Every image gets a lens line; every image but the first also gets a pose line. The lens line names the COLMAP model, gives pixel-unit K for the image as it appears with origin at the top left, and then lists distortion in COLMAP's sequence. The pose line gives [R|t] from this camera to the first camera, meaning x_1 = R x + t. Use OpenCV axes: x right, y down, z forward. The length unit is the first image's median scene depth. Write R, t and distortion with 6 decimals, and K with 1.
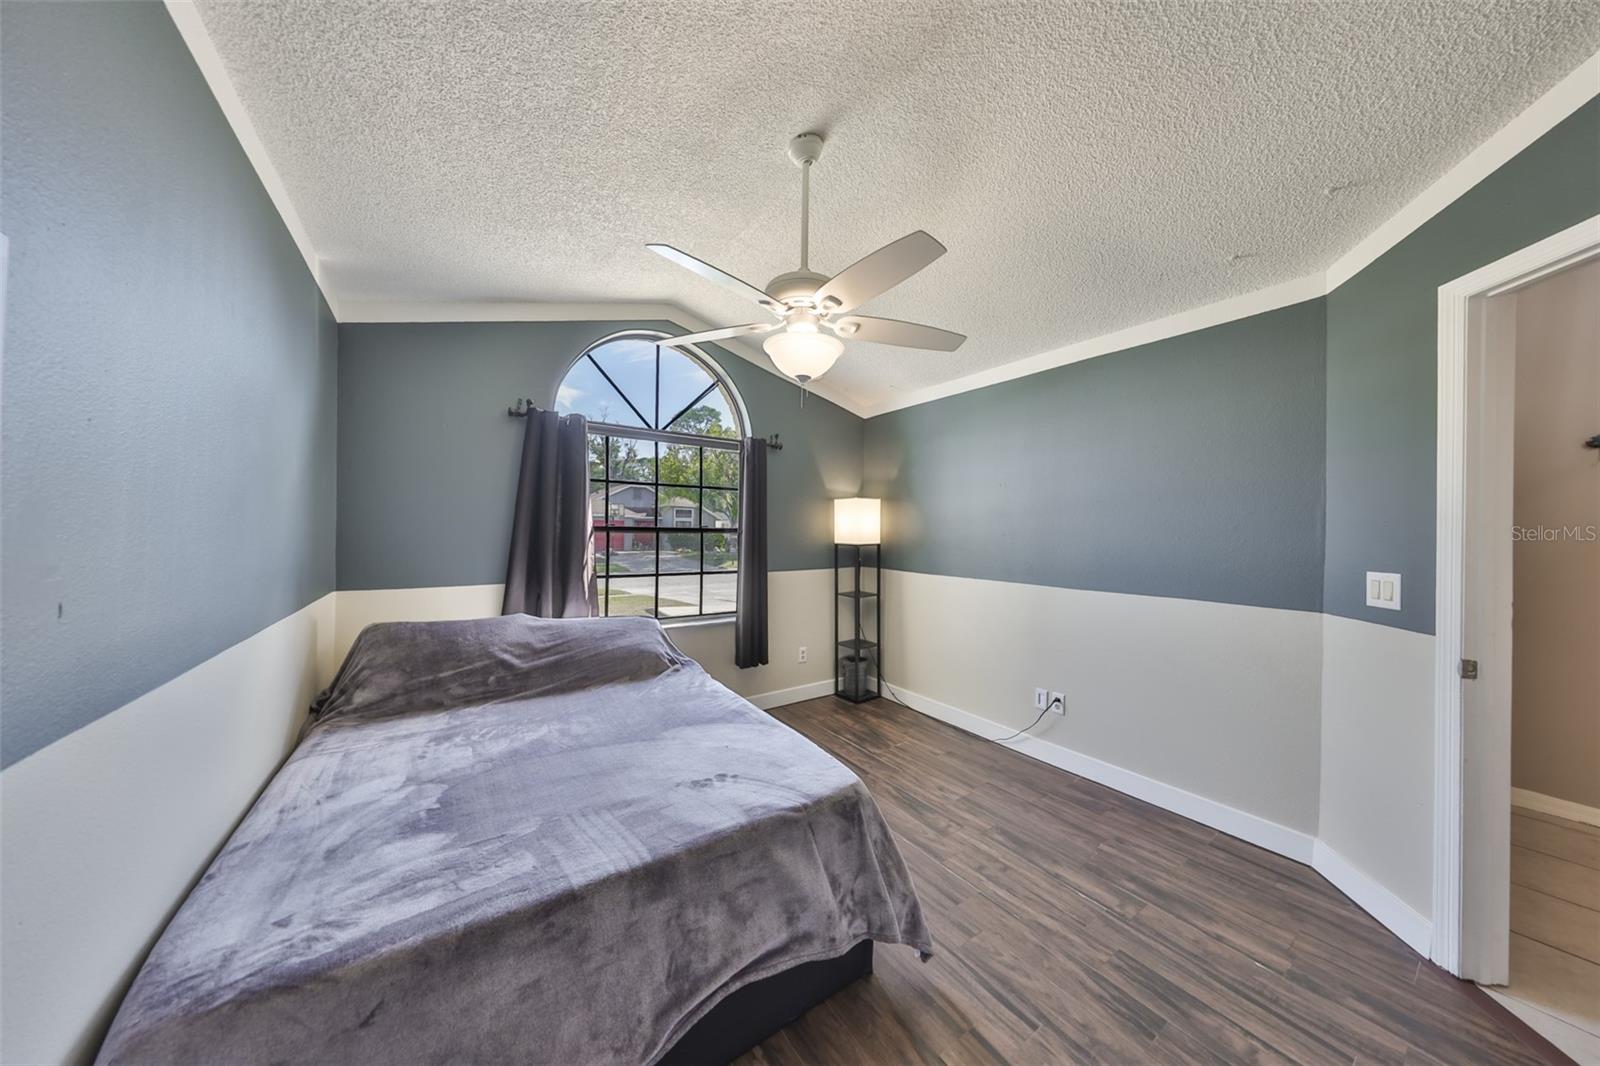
lens RADIAL K [[495.8, 0, 800.0], [0, 495.8, 533.0], [0, 0, 1]] dist [-0.030253, -0.000015]
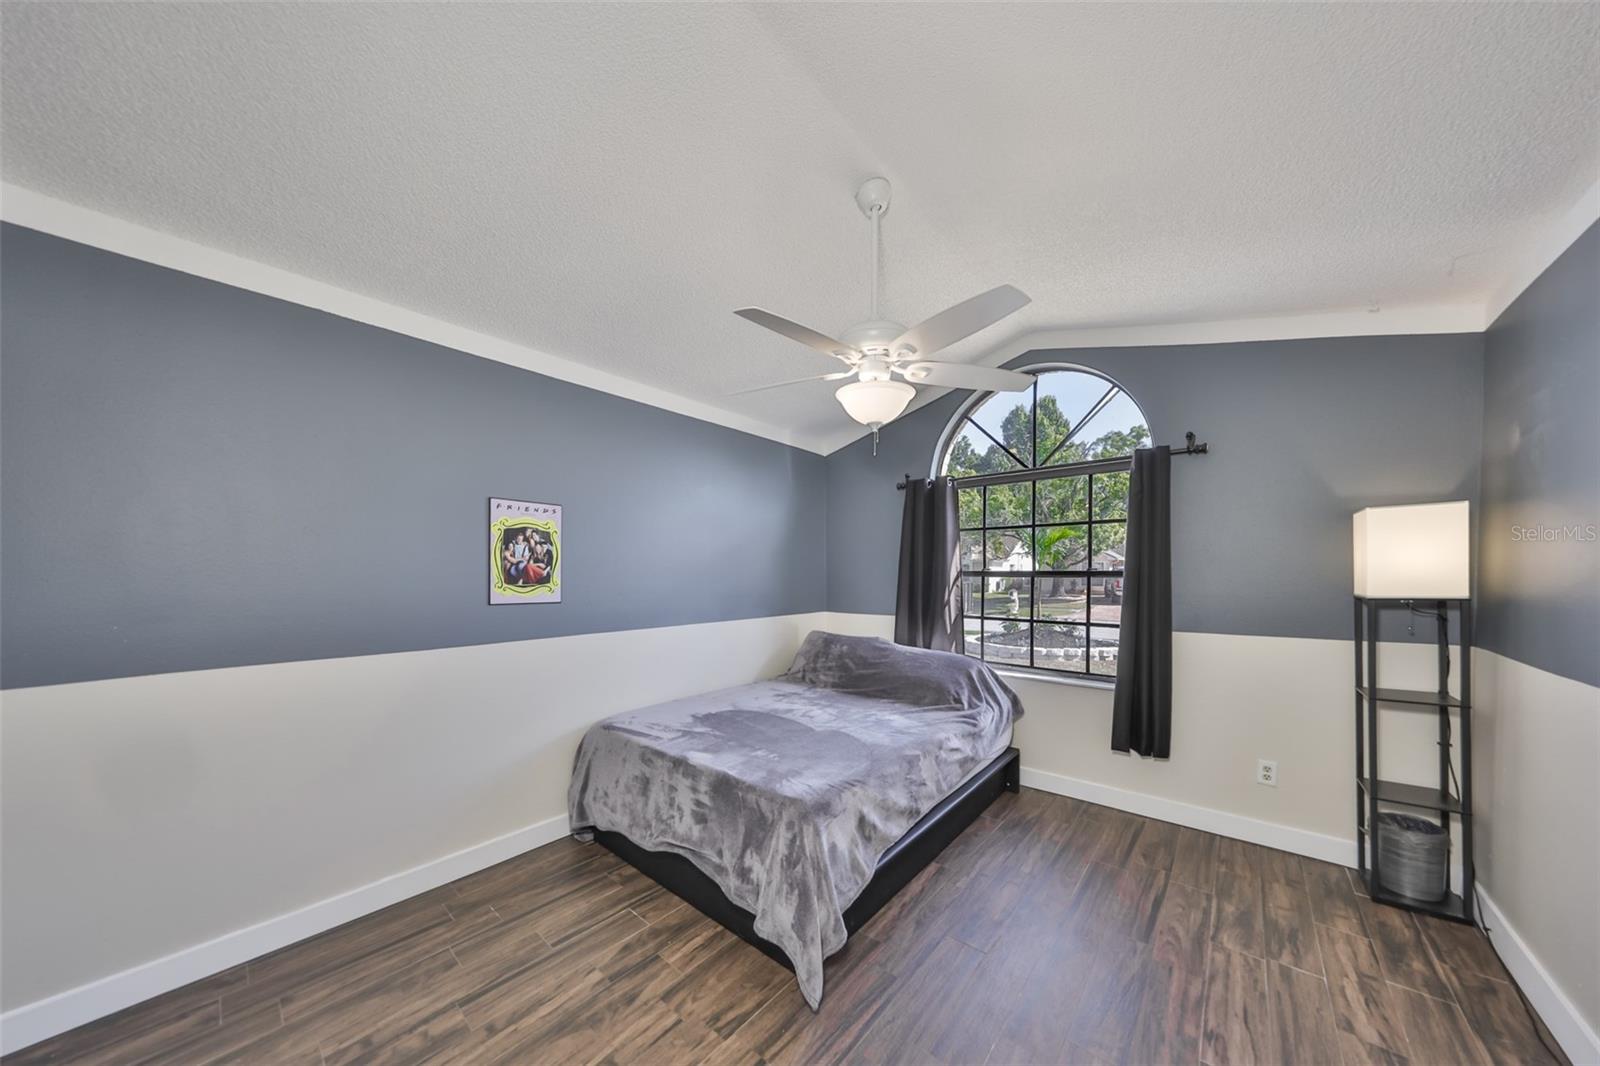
lens RADIAL K [[527.3, 0, 796.2], [0, 527.3, 569.6], [0, 0, 1]] dist [-0.000482, -0.000029]
pose [[0.266117, -0.015841, -0.963811, 0.557124], [0.000705, 0.999868, -0.016239, 0.001625], [0.963941, 0.003642, 0.266093, 0.285967]]
